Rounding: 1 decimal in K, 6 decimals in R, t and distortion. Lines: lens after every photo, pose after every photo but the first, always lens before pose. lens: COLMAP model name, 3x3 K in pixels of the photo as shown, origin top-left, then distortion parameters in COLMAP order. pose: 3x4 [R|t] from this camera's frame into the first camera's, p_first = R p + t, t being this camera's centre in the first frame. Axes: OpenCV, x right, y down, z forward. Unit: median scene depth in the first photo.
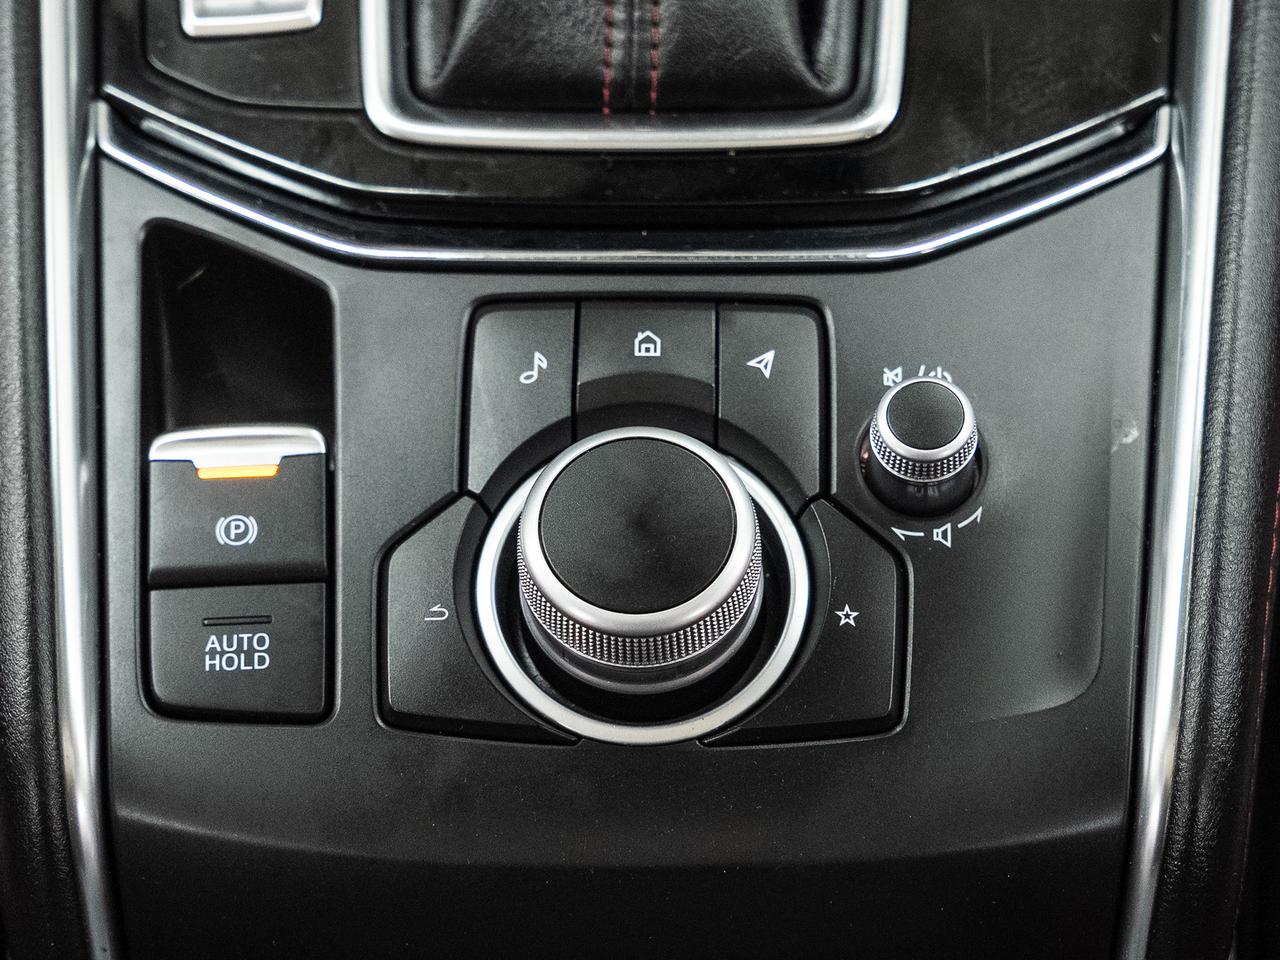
lens RADIAL K [[2354.3, 0, 638.0], [0, 2354.3, 483.5], [0, 0, 1]] dist [-0.005082, 0.000000]
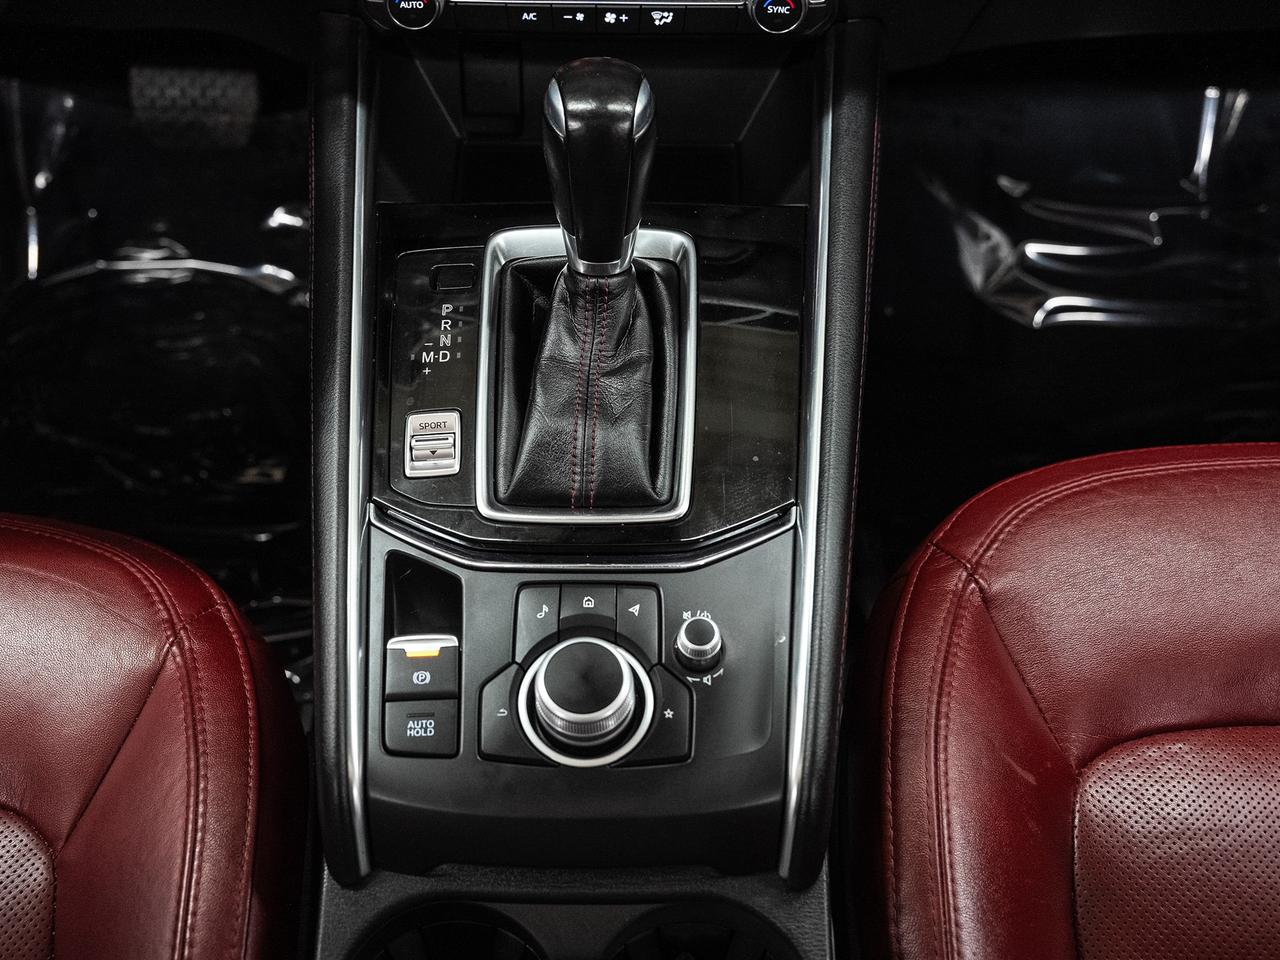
lens RADIAL K [[1315.0, 0, 643.5], [0, 1315.0, 476.1], [0, 0, 1]] dist [-0.033677, 0.000000]
pose [[0.999681, -0.002360, -0.025152, 0.096753], [-0.000990, 0.991200, -0.132371, -0.007461], [0.025243, 0.132354, 0.990881, -0.380365]]
